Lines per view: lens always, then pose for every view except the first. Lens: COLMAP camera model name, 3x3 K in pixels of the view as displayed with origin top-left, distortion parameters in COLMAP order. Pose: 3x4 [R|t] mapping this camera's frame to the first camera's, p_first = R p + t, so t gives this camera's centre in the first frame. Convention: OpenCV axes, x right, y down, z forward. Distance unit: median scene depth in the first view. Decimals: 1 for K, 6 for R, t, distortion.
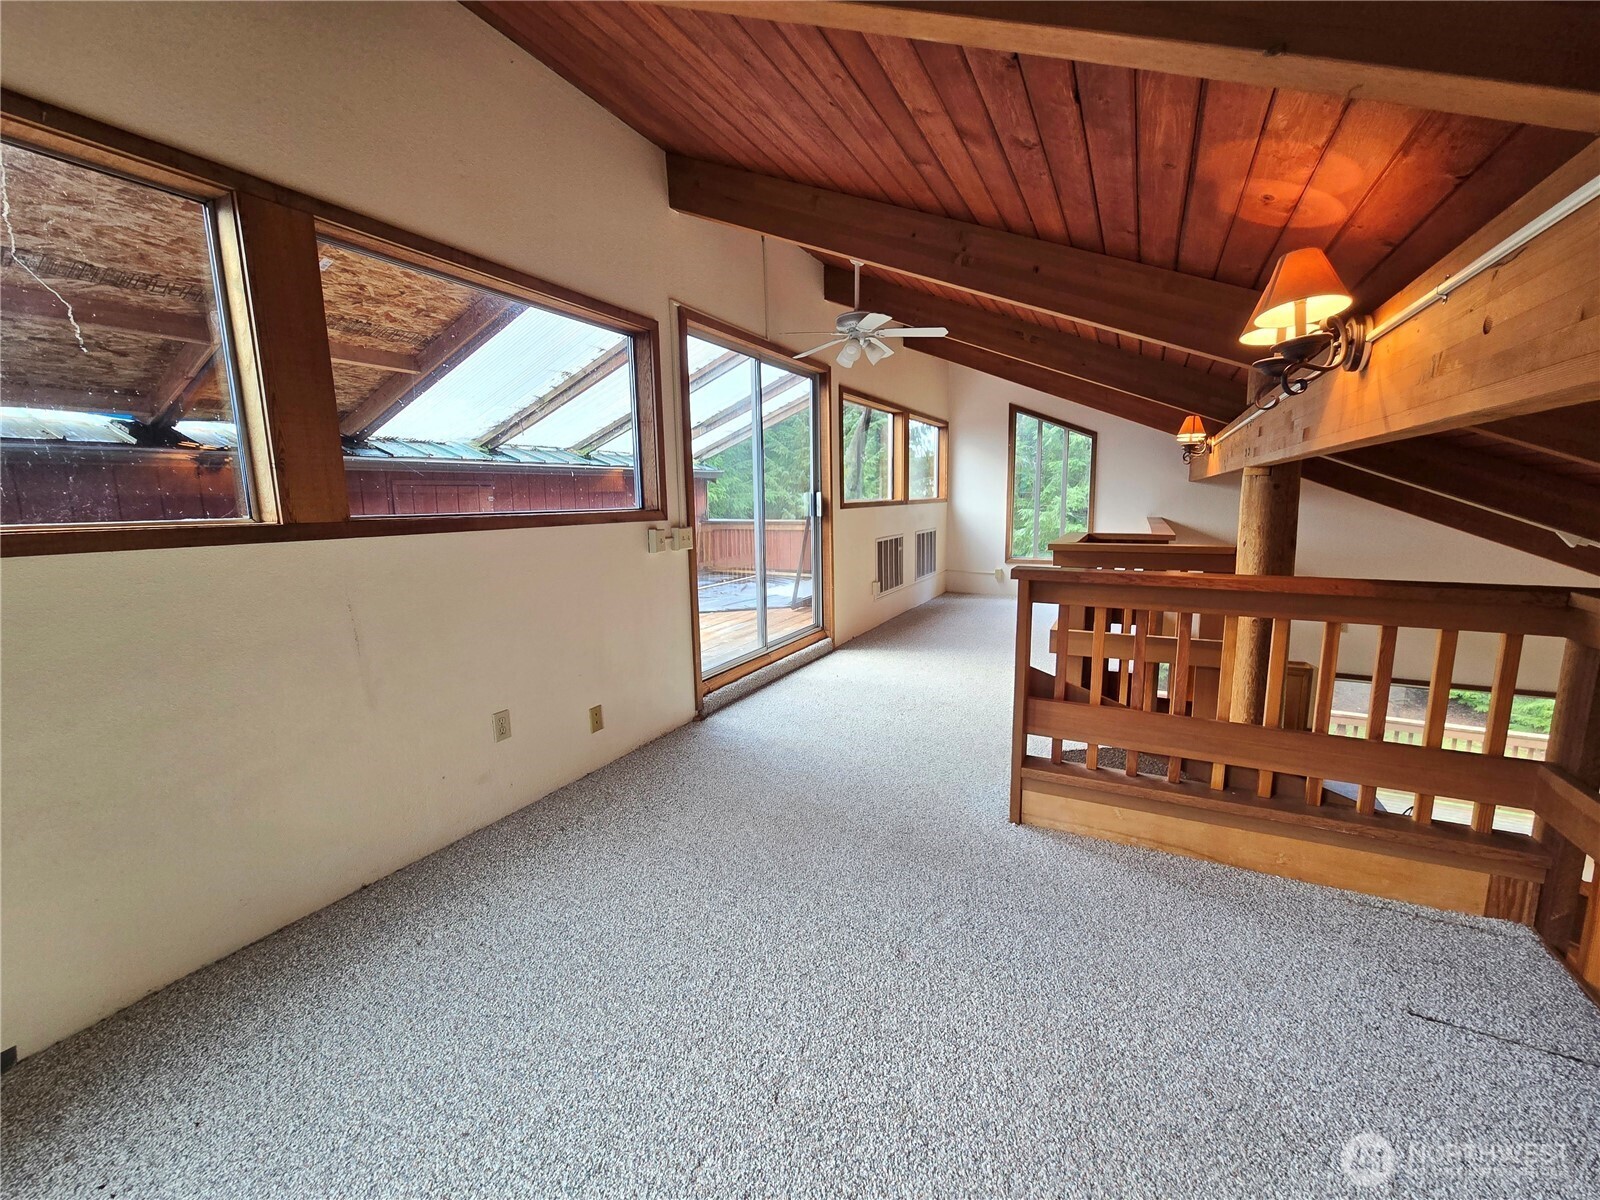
lens RADIAL K [[658.3, 0, 804.0], [0, 658.3, 602.0], [0, 0, 1]] dist [-0.001979, 0.001710]
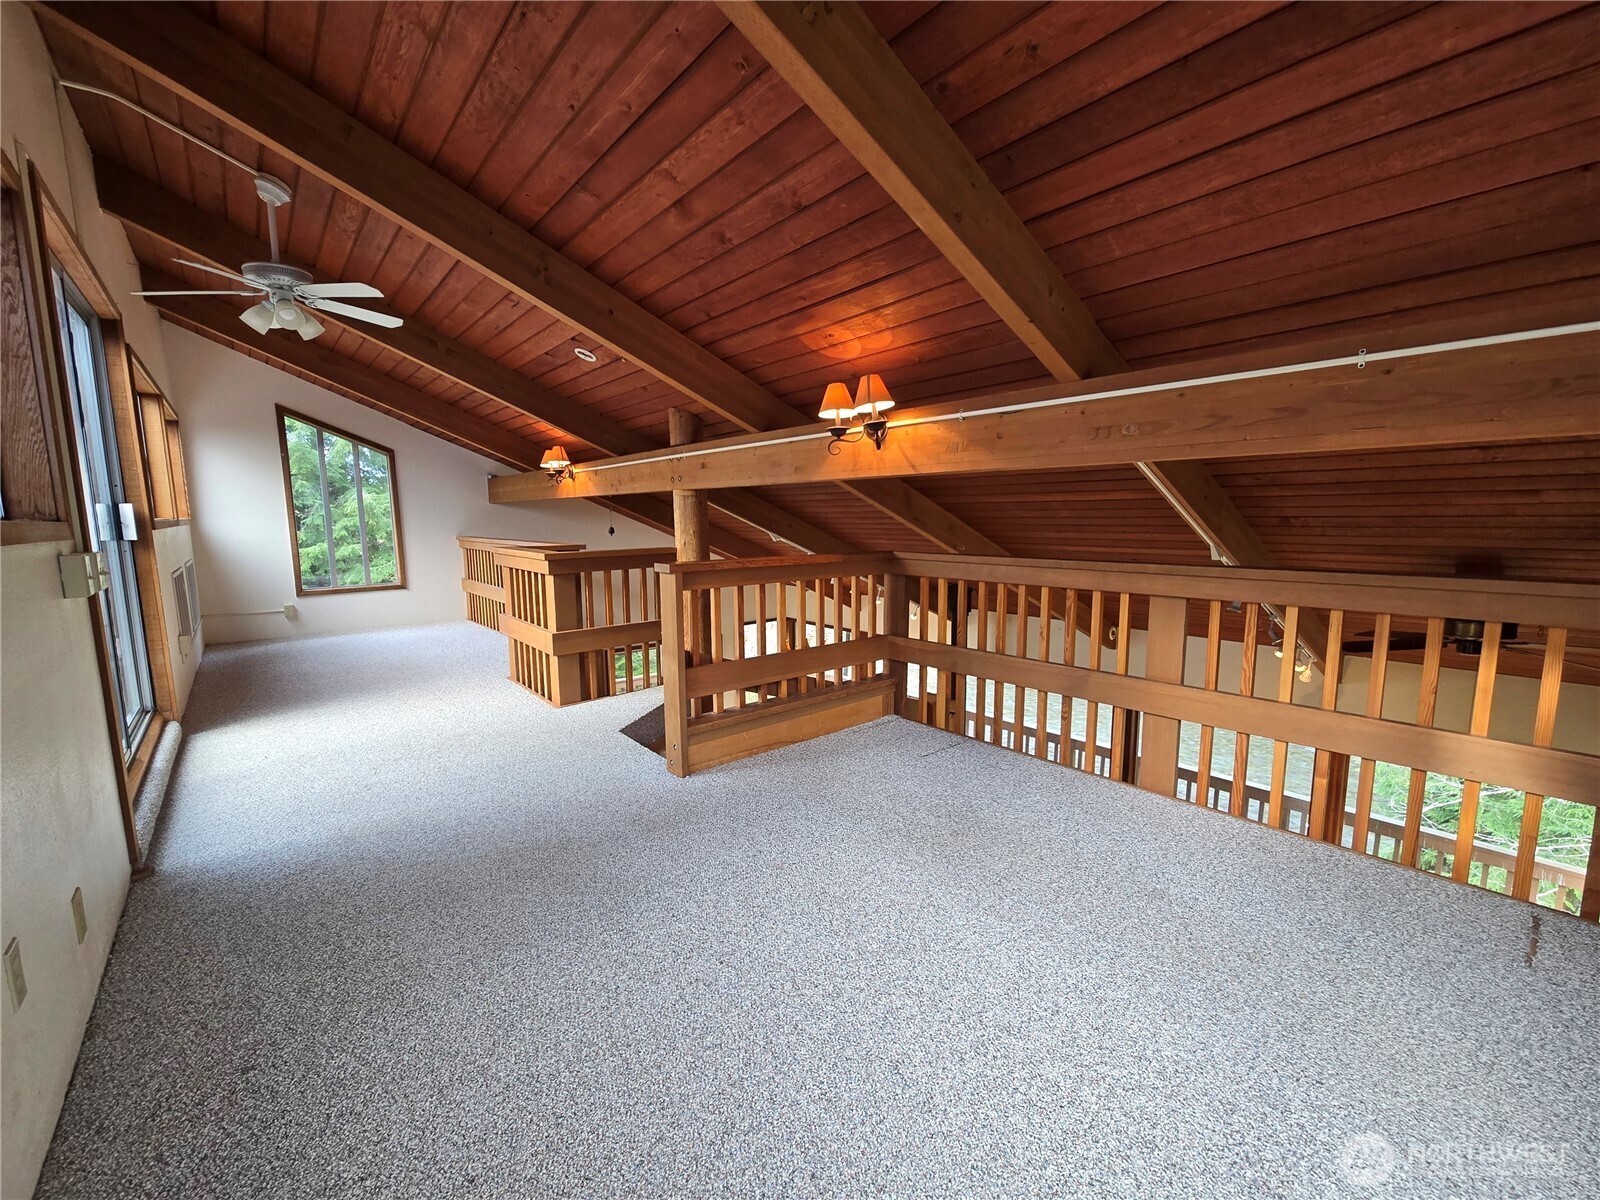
lens RADIAL K [[658.3, 0, 805.9], [0, 658.3, 599.4], [0, 0, 1]] dist [-0.001979, 0.001710]
pose [[0.383667, -0.108575, 0.917067, -0.678037], [0.149598, 0.987255, 0.054298, -0.014913], [-0.911274, 0.116359, 0.395020, 0.299513]]
